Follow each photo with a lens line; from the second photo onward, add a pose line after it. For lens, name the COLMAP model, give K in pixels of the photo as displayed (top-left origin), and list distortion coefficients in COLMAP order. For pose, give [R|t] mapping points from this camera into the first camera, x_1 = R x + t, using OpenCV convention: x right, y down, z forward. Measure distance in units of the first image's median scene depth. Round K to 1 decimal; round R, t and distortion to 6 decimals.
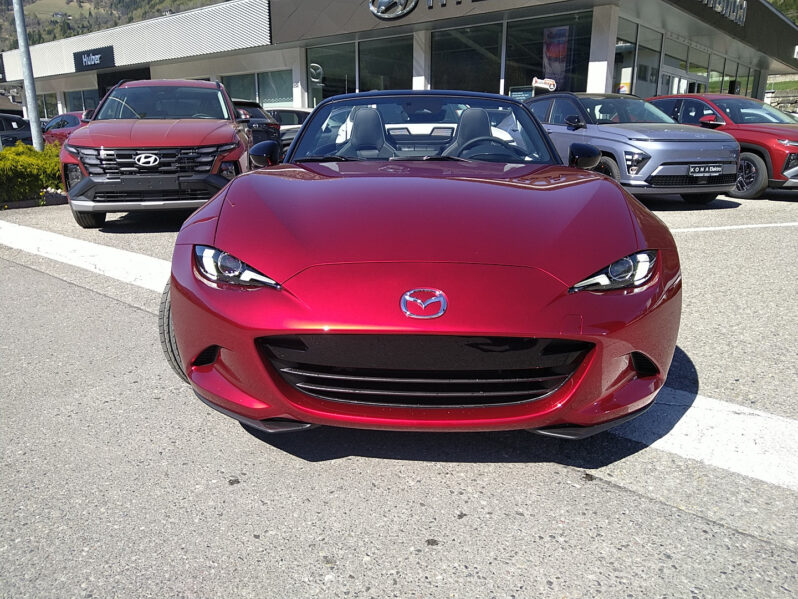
lens RADIAL K [[625.8, 0, 399.0], [0, 625.8, 299.5], [0, 0, 1]] dist [0.007157, 0.002224]
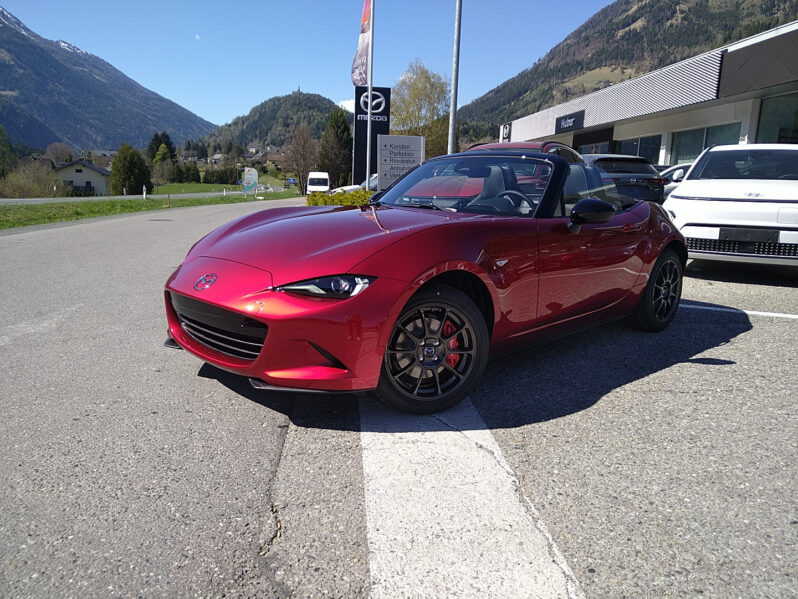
lens RADIAL K [[625.8, 0, 399.0], [0, 625.8, 299.5], [0, 0, 1]] dist [0.007157, 0.002224]
pose [[0.711066, 0.141738, -0.688691, 0.148474], [-0.197463, 0.980308, -0.002123, -0.004828], [0.674828, 0.137500, 0.725052, 0.011943]]
